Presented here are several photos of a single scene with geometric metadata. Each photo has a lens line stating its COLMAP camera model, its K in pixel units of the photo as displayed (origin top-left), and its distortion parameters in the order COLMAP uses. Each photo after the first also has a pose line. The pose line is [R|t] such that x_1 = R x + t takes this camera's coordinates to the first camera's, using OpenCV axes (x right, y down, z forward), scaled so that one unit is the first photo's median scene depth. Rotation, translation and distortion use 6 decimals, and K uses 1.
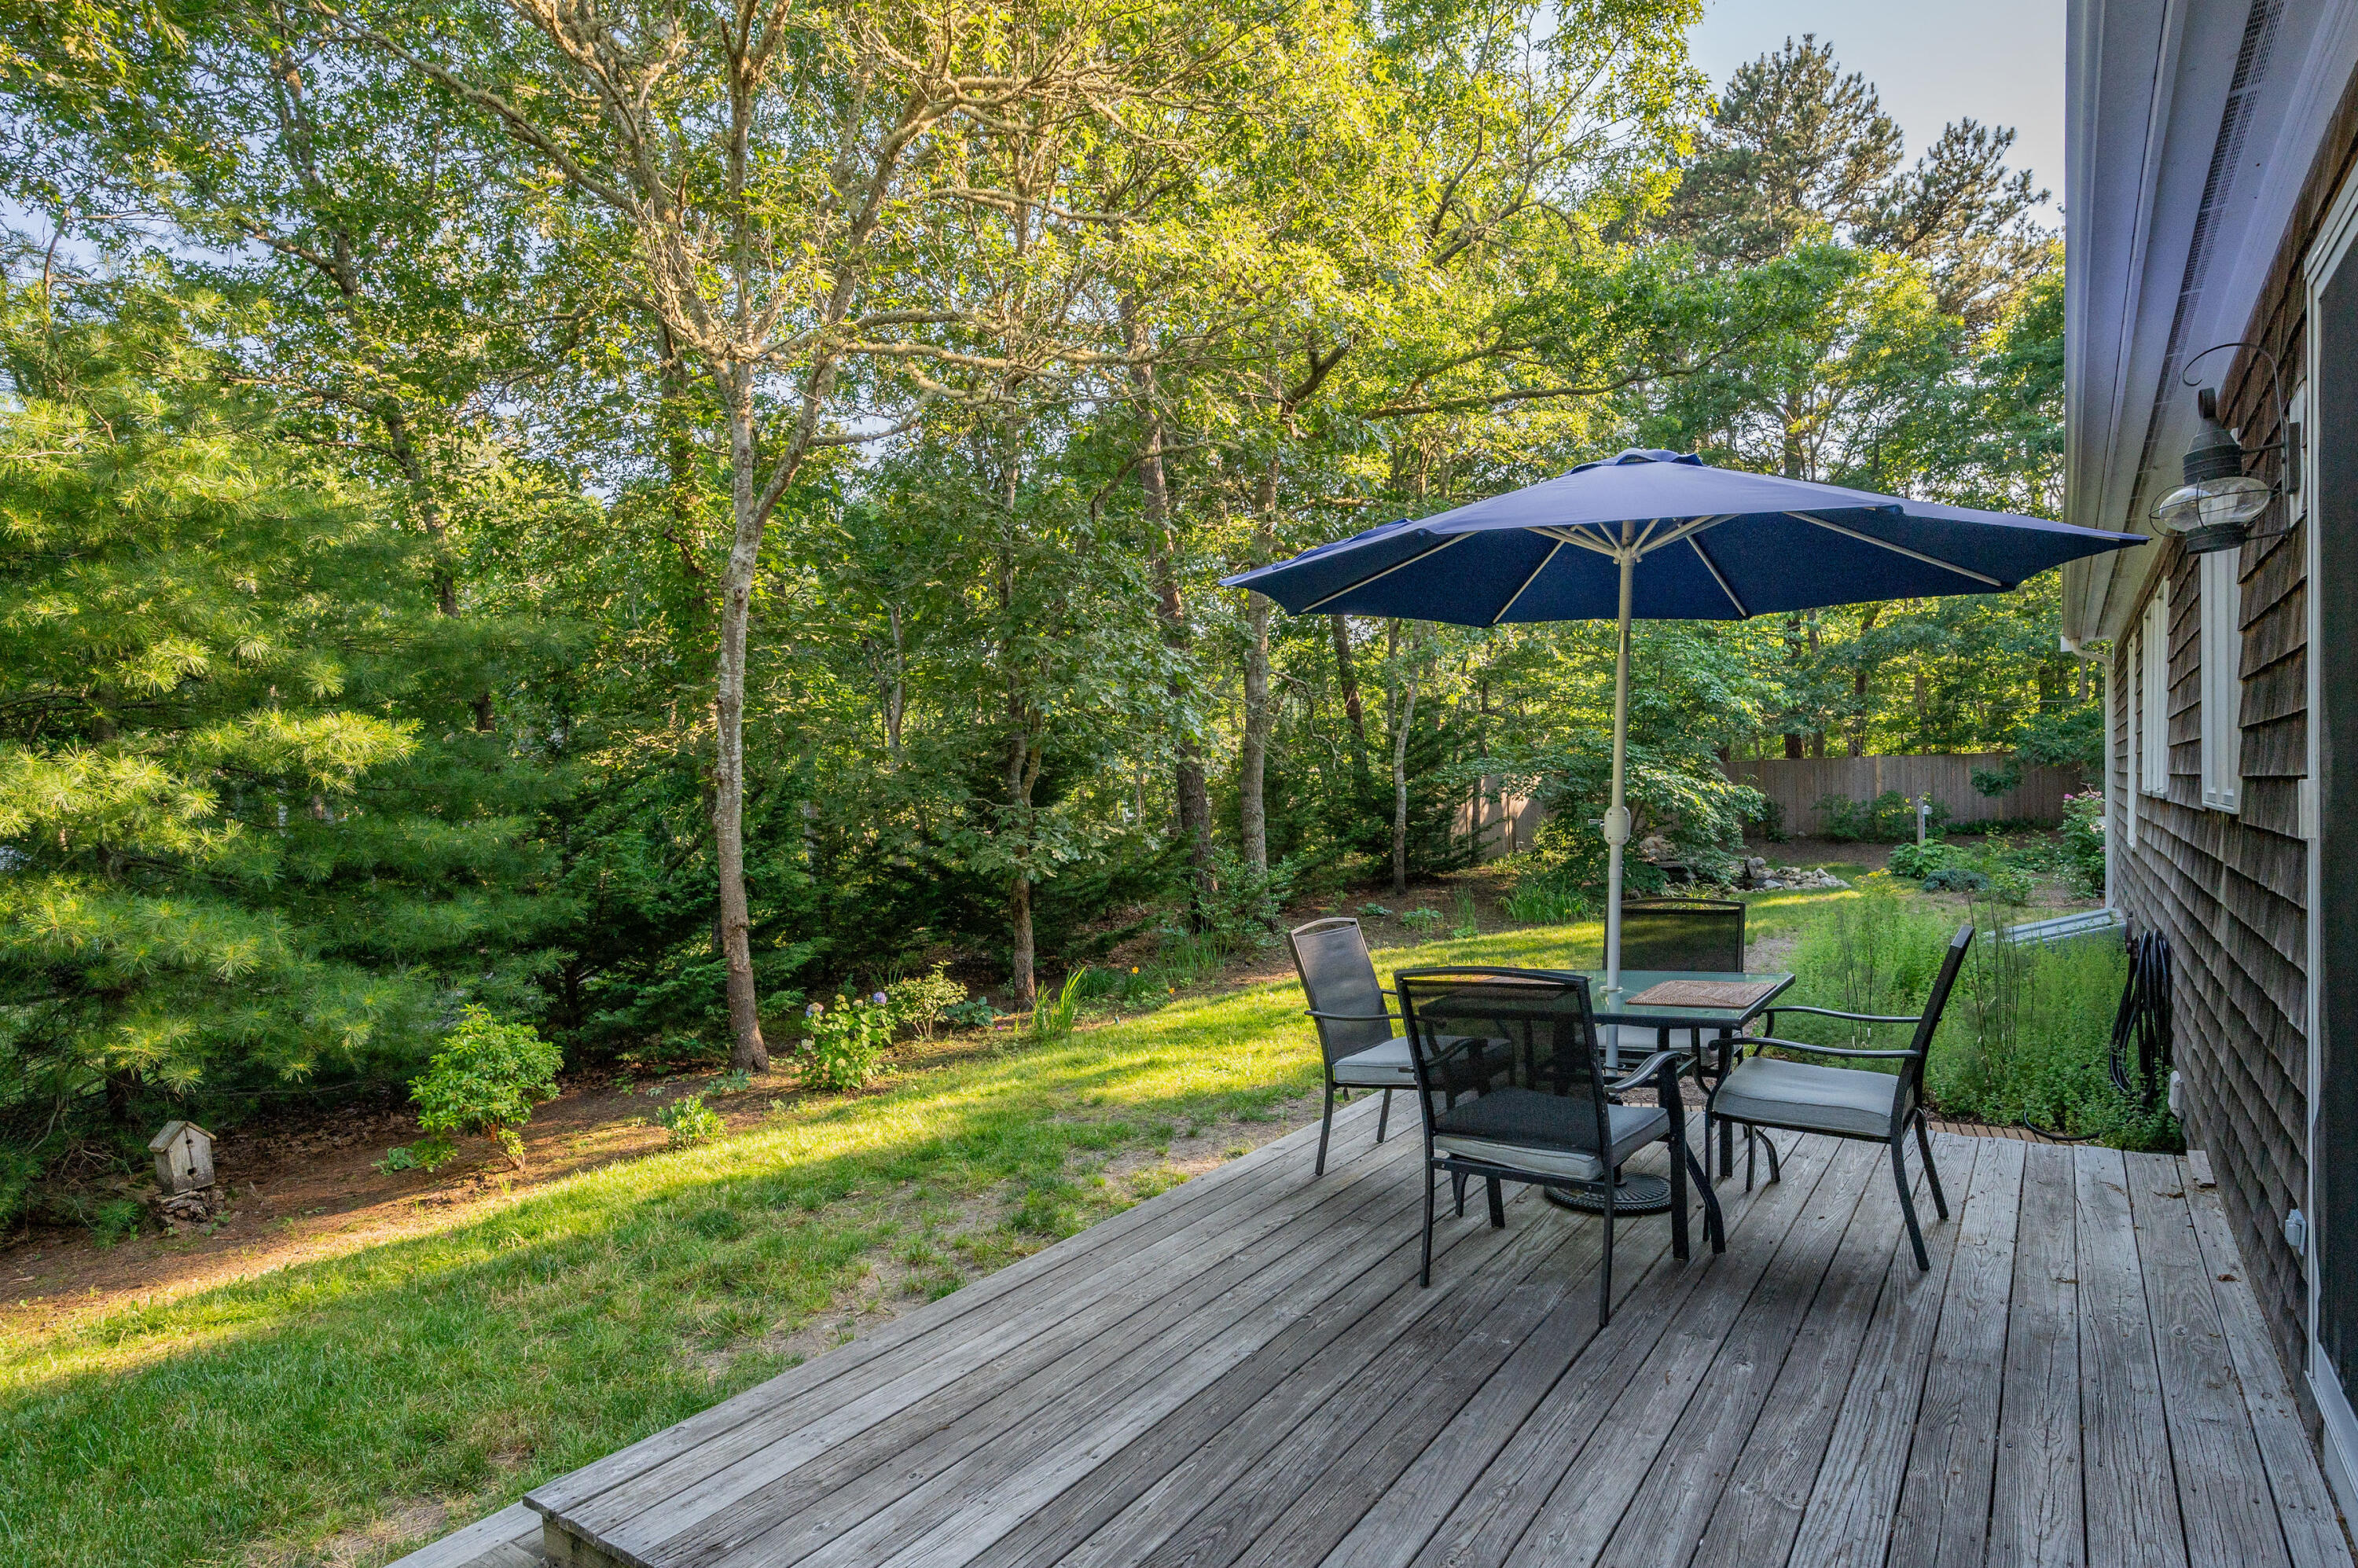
lens RADIAL K [[1306.2, 0, 1187.4], [0, 1306.2, 777.9], [0, 0, 1]] dist [0.000423, 0.000452]
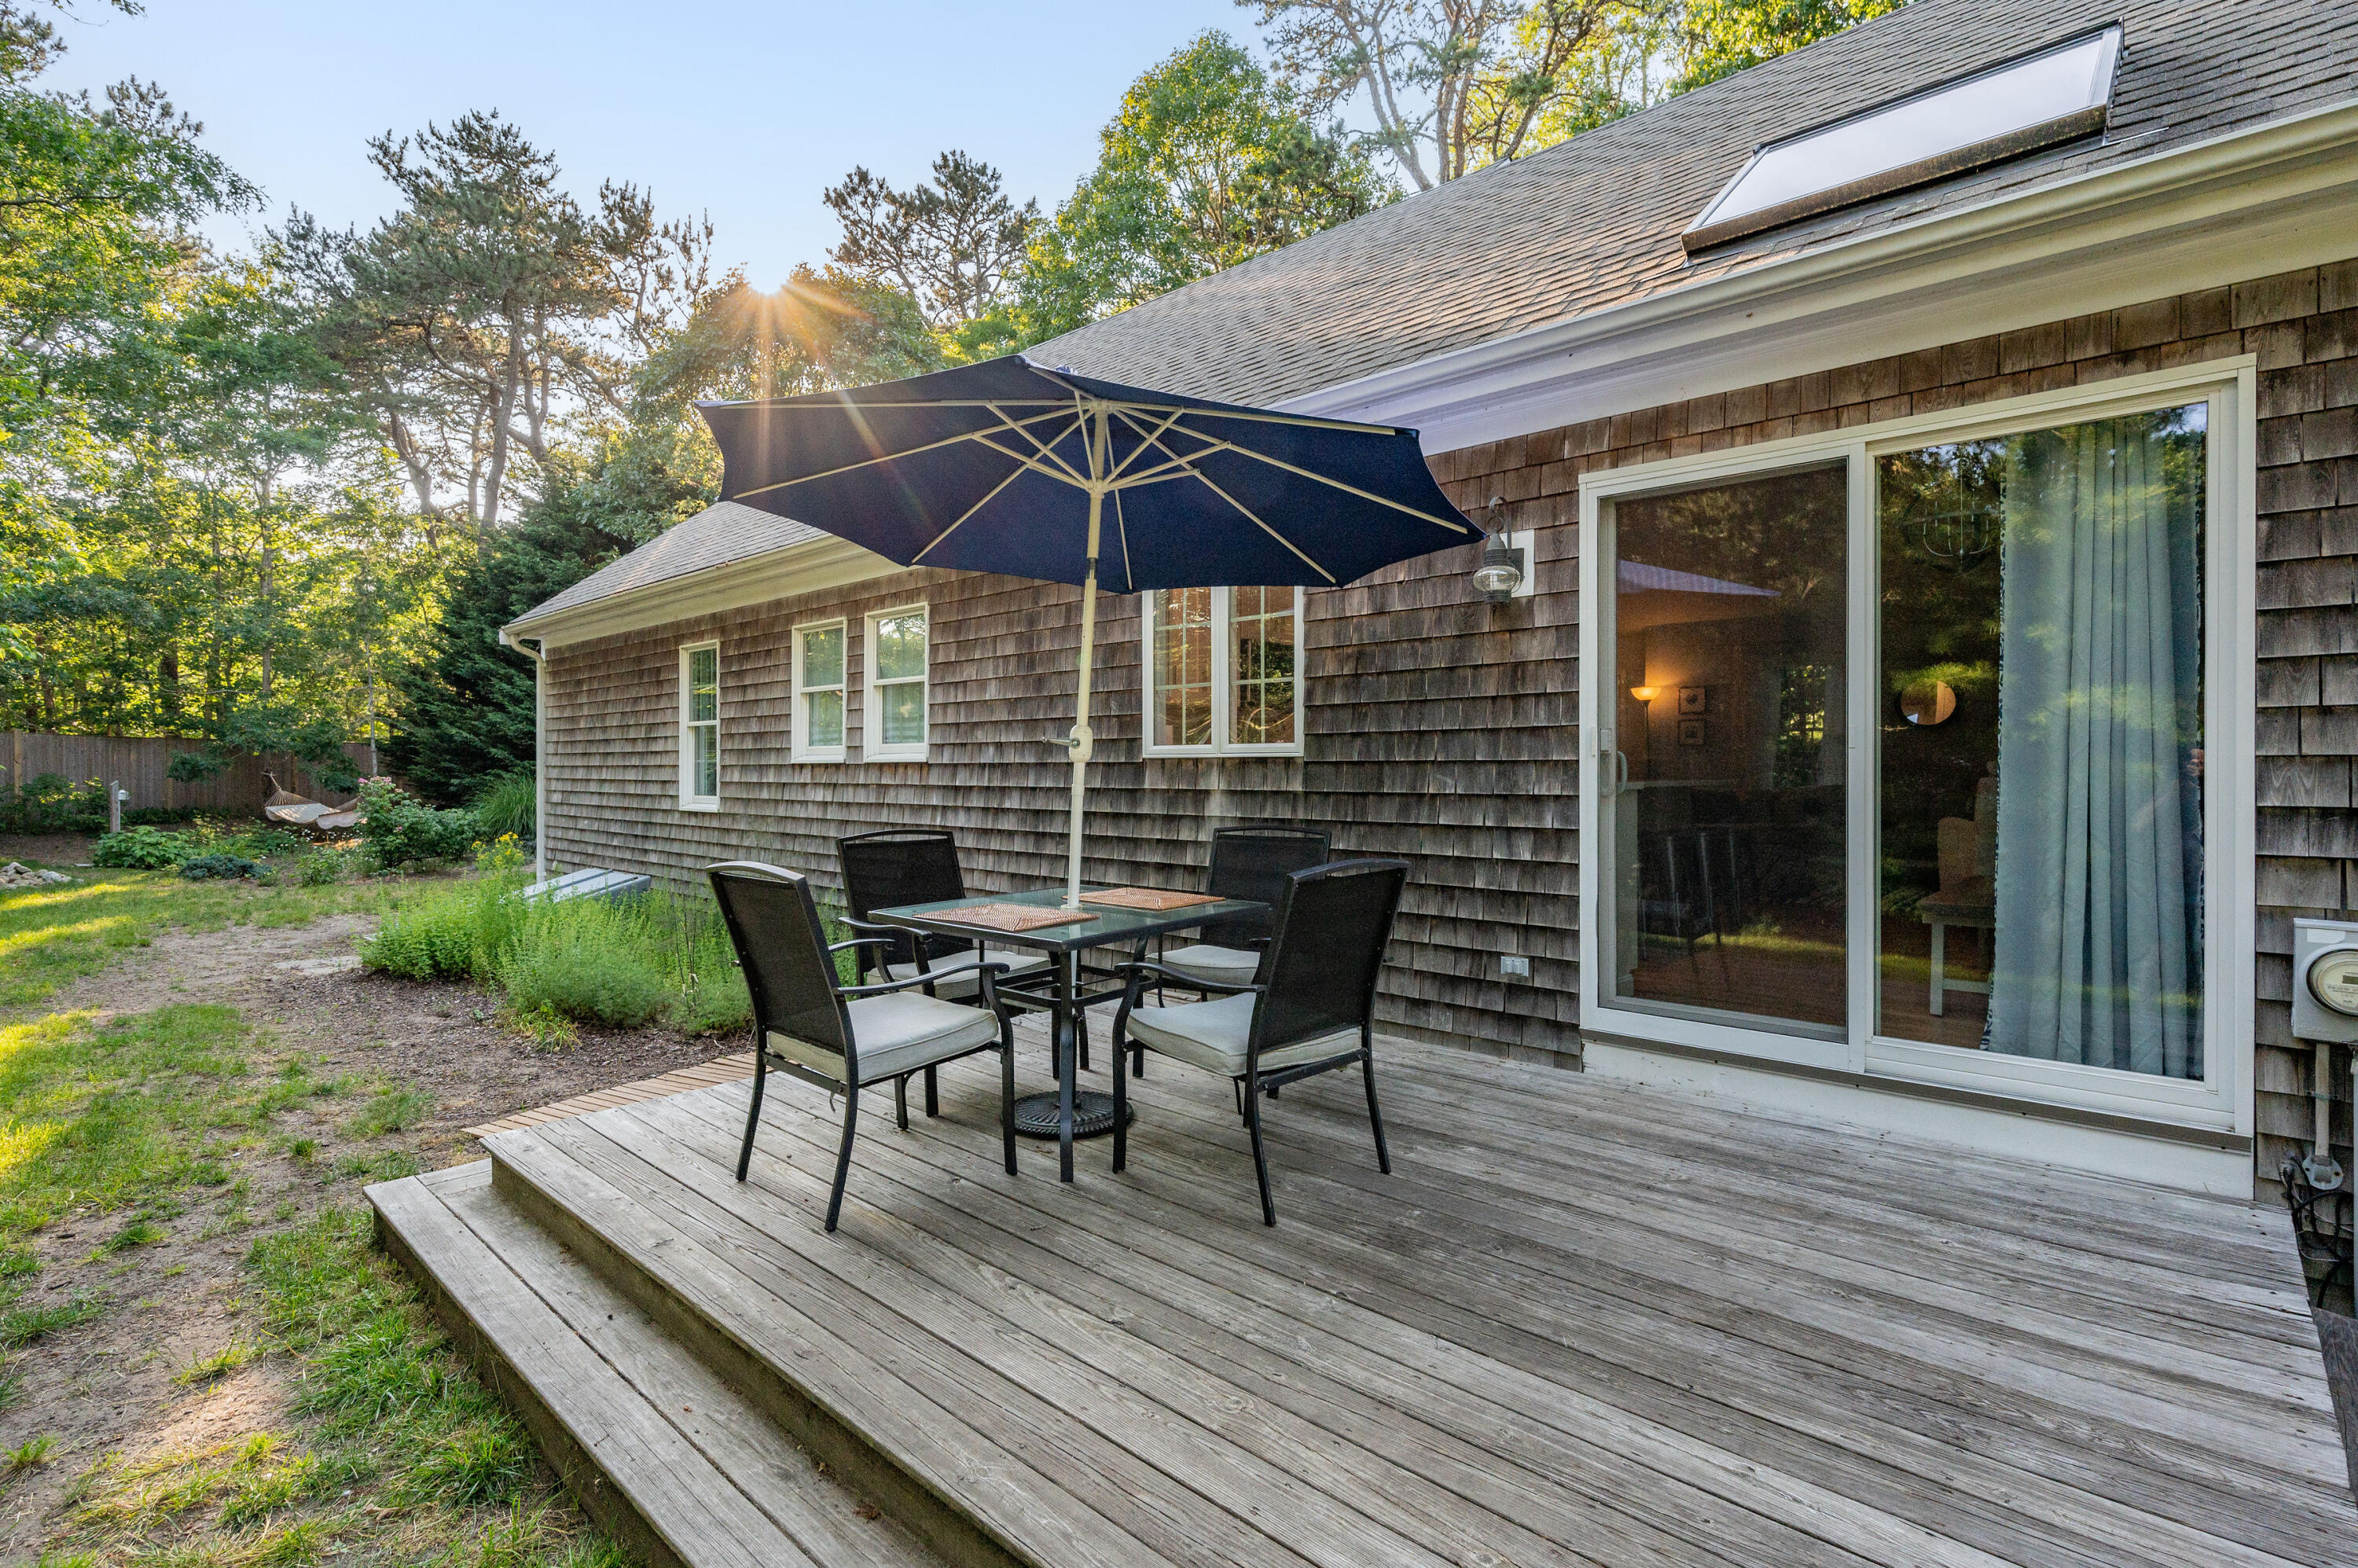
lens RADIAL K [[1124.9, 0, 1168.5], [0, 1124.9, 772.6], [0, 0, 1]] dist [0.000699, 0.000120]
pose [[0.182442, 0.006084, 0.983198, -0.648058], [-0.003059, 0.999980, -0.005620, 0.073436], [-0.983212, -0.001982, 0.182457, 0.962966]]
